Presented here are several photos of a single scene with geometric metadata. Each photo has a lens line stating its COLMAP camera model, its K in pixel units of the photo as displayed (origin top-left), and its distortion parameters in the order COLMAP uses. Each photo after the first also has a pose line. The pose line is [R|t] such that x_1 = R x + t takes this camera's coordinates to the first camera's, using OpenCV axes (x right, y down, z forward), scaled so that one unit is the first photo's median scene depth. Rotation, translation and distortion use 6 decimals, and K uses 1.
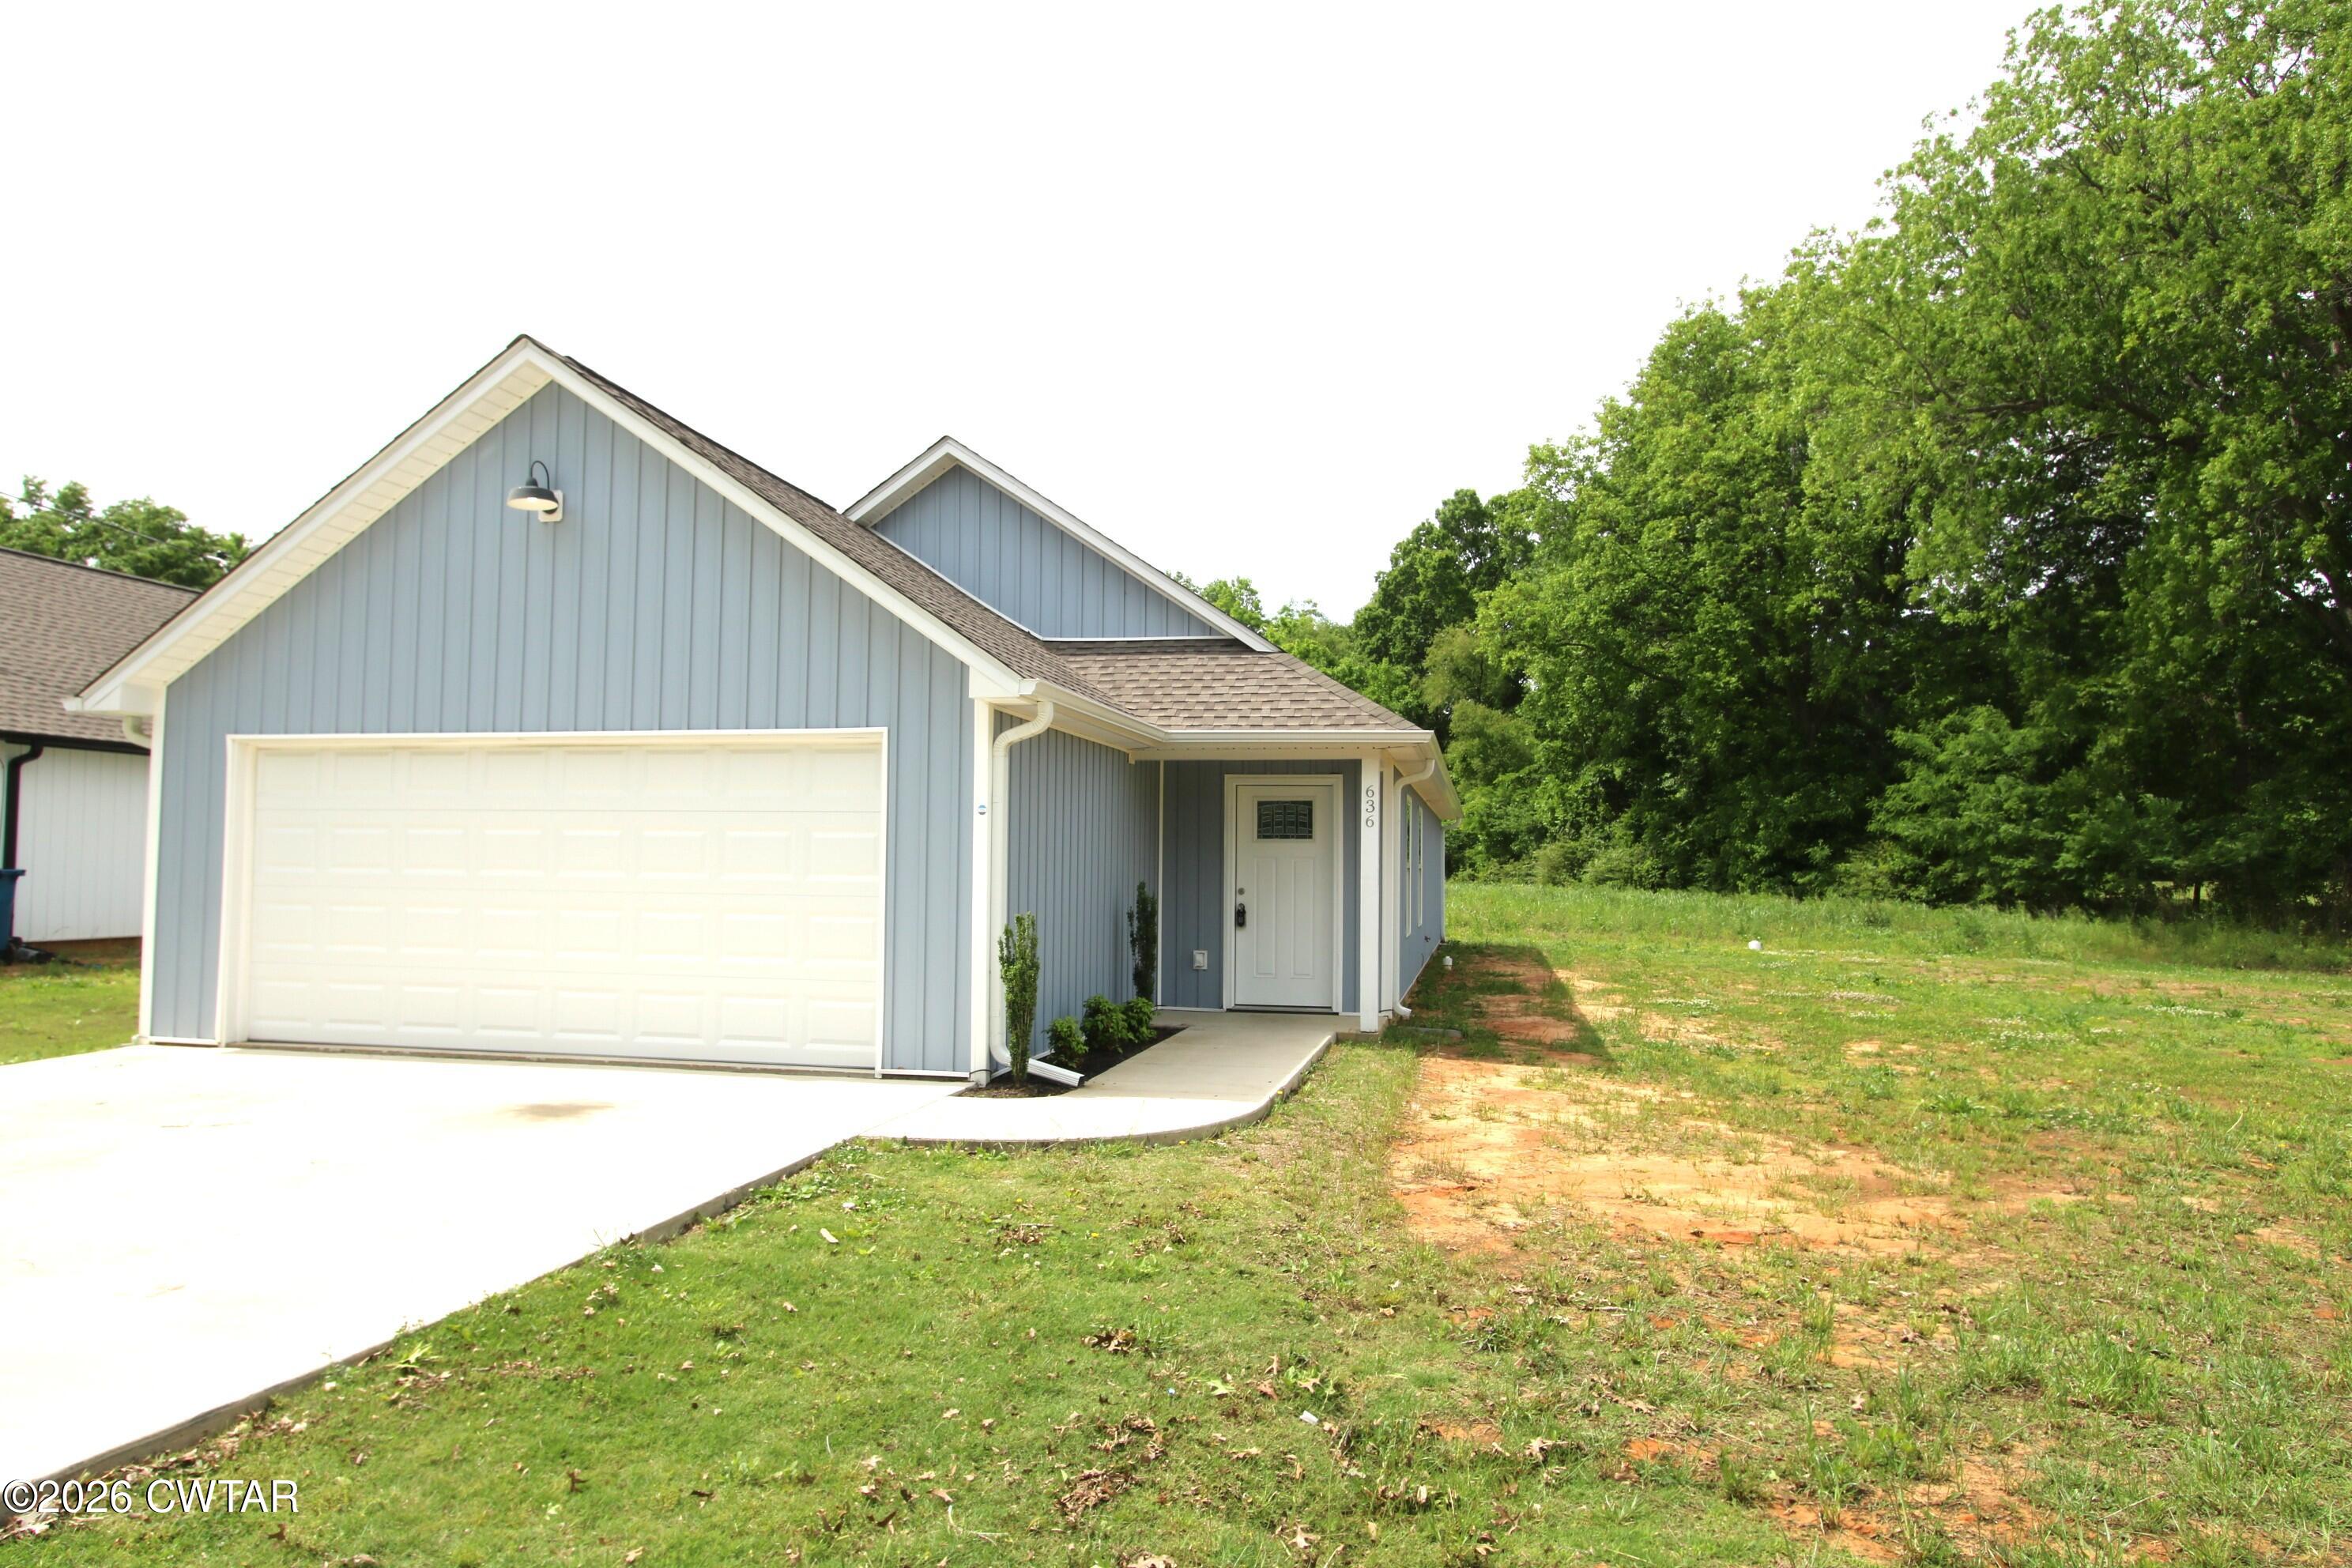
lens RADIAL K [[1452.1, 0, 1176.0], [0, 1452.1, 784.0], [0, 0, 1]] dist [0.003657, 0.000736]
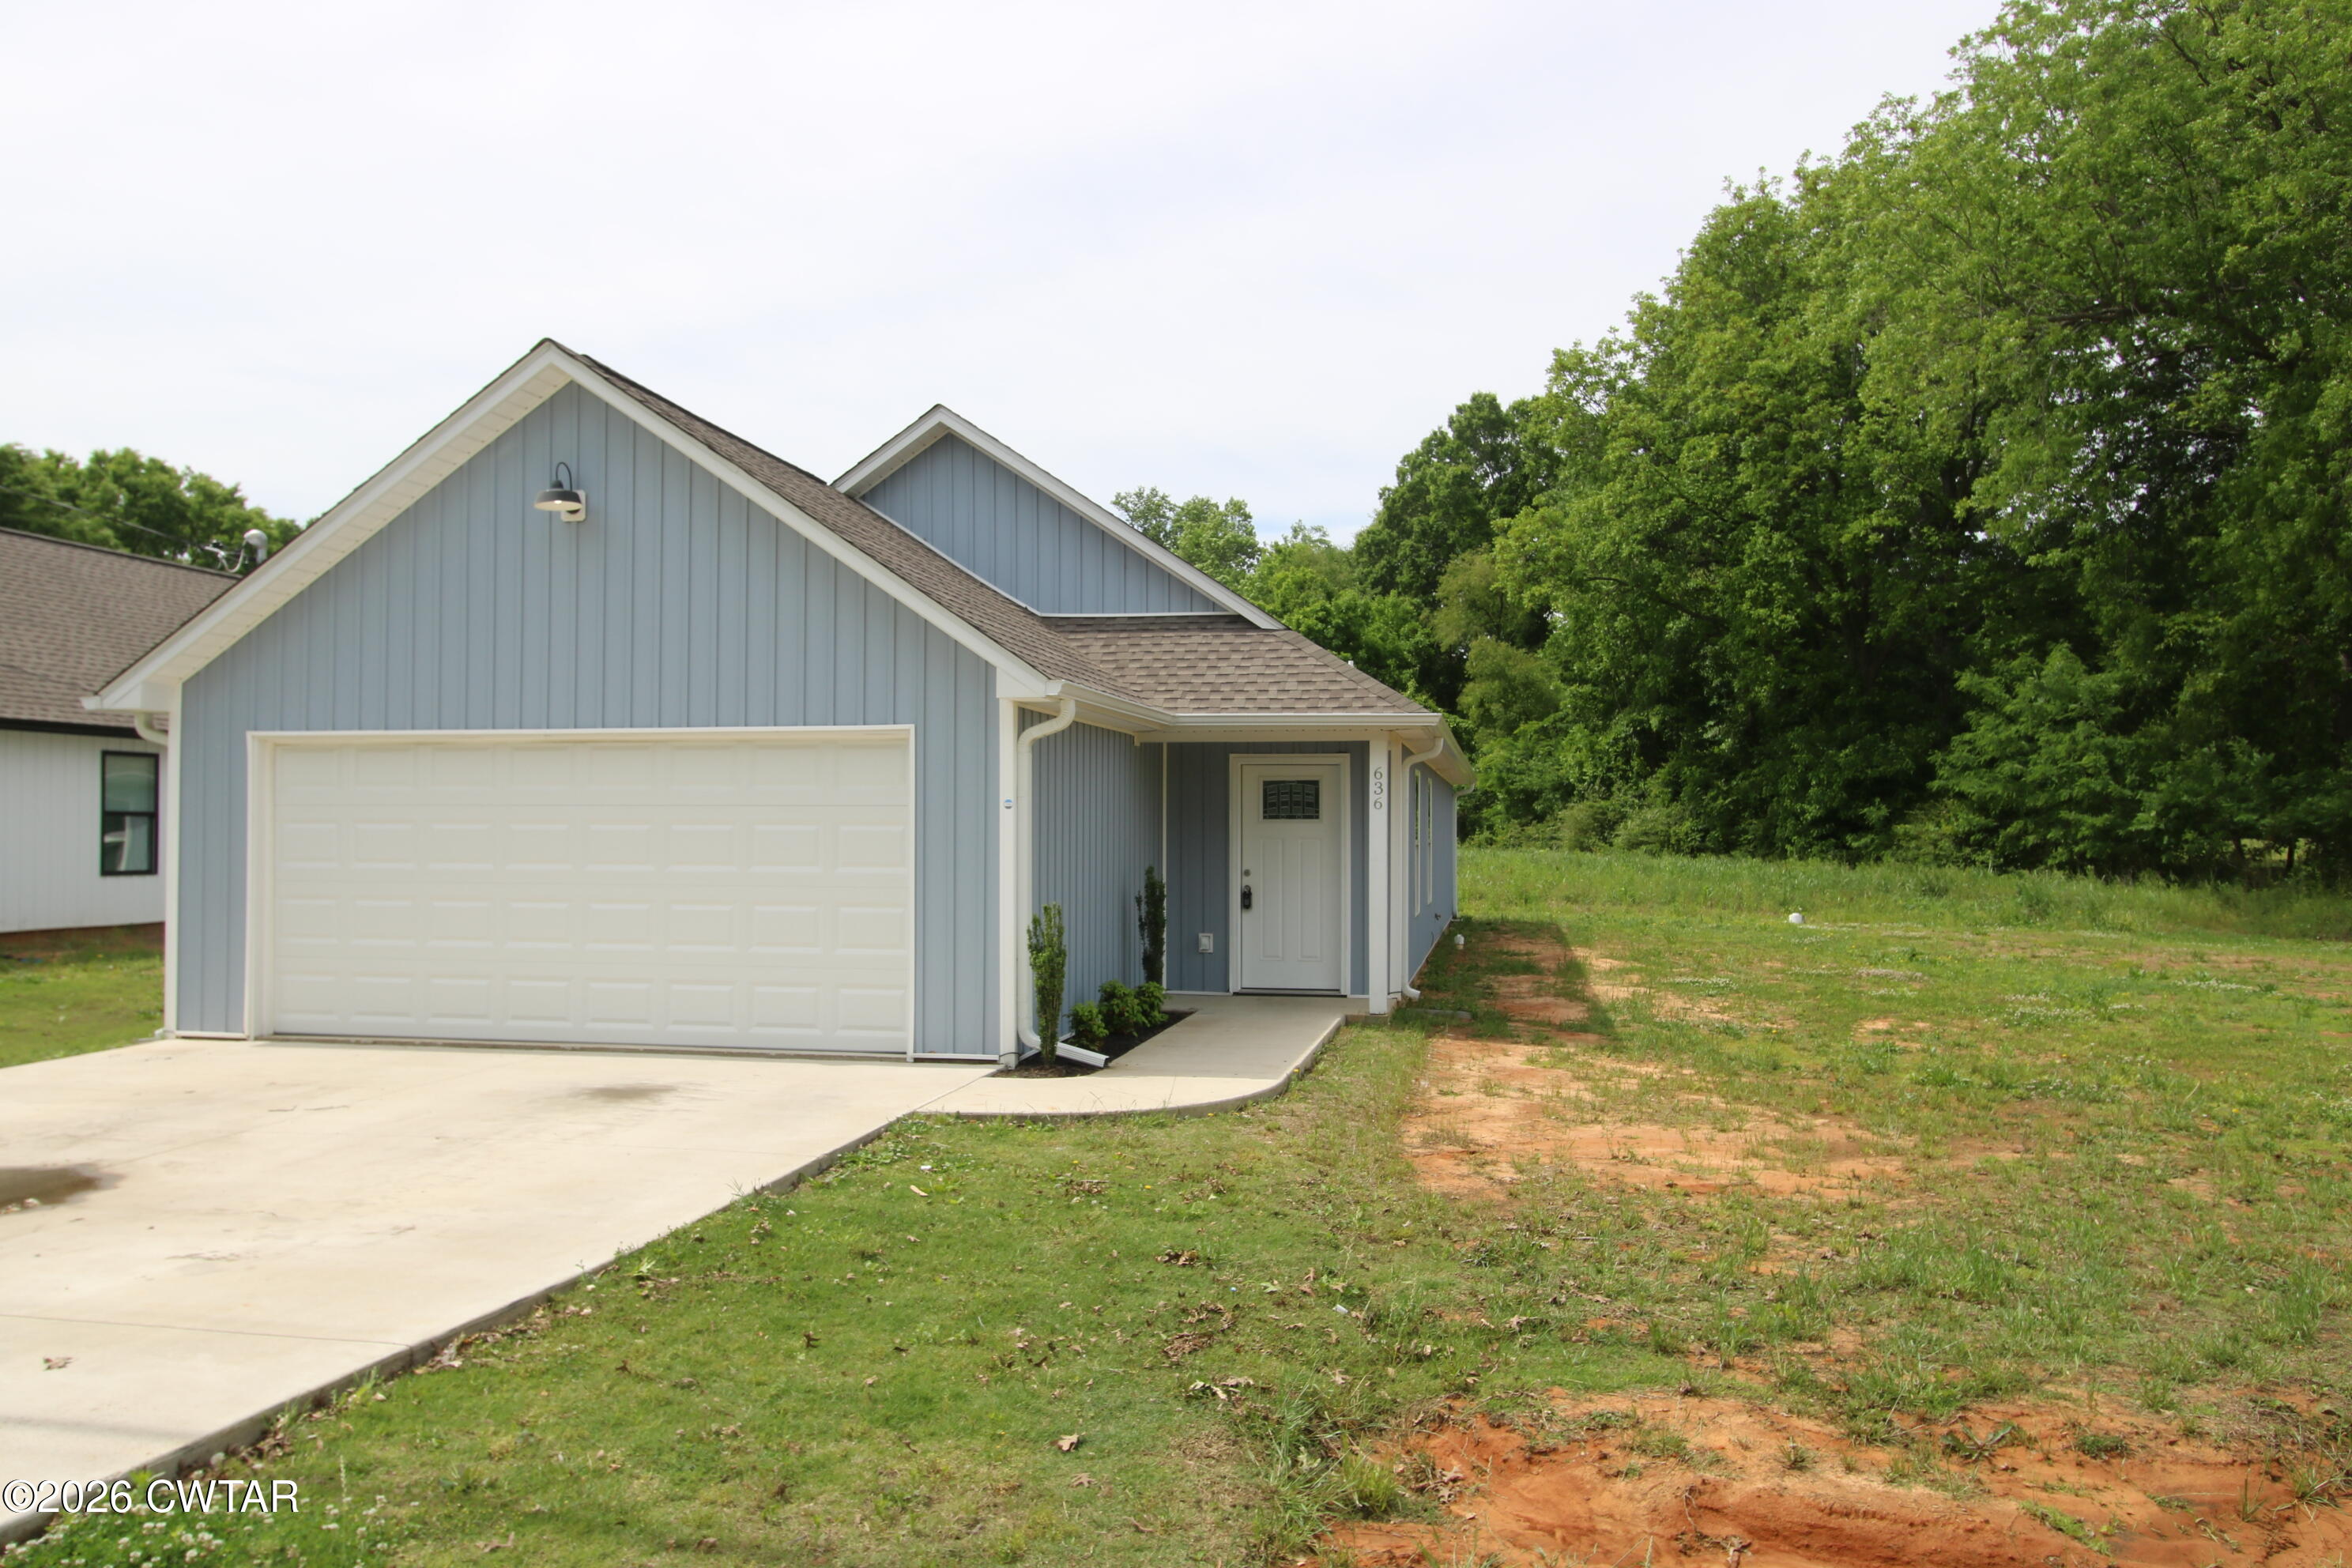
lens RADIAL K [[1712.2, 0, 1176.0], [0, 1712.2, 784.0], [0, 0, 1]] dist [0.026070, -0.031383]
pose [[0.999802, -0.007669, 0.018361, -0.026636], [0.007075, 0.999458, 0.032164, -0.026382], [-0.018598, -0.032028, 0.999314, -0.170728]]
